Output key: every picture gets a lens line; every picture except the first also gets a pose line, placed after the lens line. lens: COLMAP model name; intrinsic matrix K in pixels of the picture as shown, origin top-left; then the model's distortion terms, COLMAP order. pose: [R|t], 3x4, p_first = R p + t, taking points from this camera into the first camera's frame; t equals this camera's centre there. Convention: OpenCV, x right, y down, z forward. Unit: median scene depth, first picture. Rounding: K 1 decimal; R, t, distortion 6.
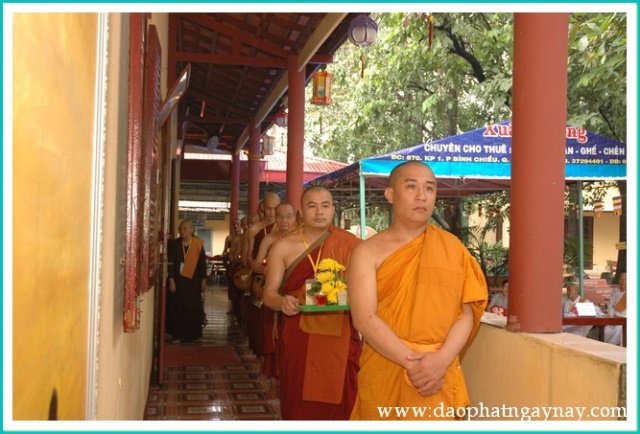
lens RADIAL K [[761.6, 0, 319.8], [0, 761.6, 216.5], [0, 0, 1]] dist [0.002822, 0.000889]
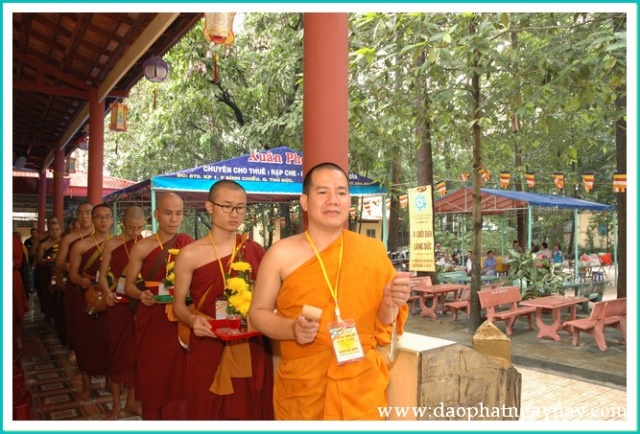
lens RADIAL K [[470.6, 0, 320.8], [0, 470.6, 220.3], [0, 0, 1]] dist [-0.173994, 0.152220]
pose [[0.910974, -0.007243, 0.412400, -0.003901], [0.010299, 0.999933, -0.005189, 0.001654], [-0.412335, 0.008975, 0.910988, 0.190791]]
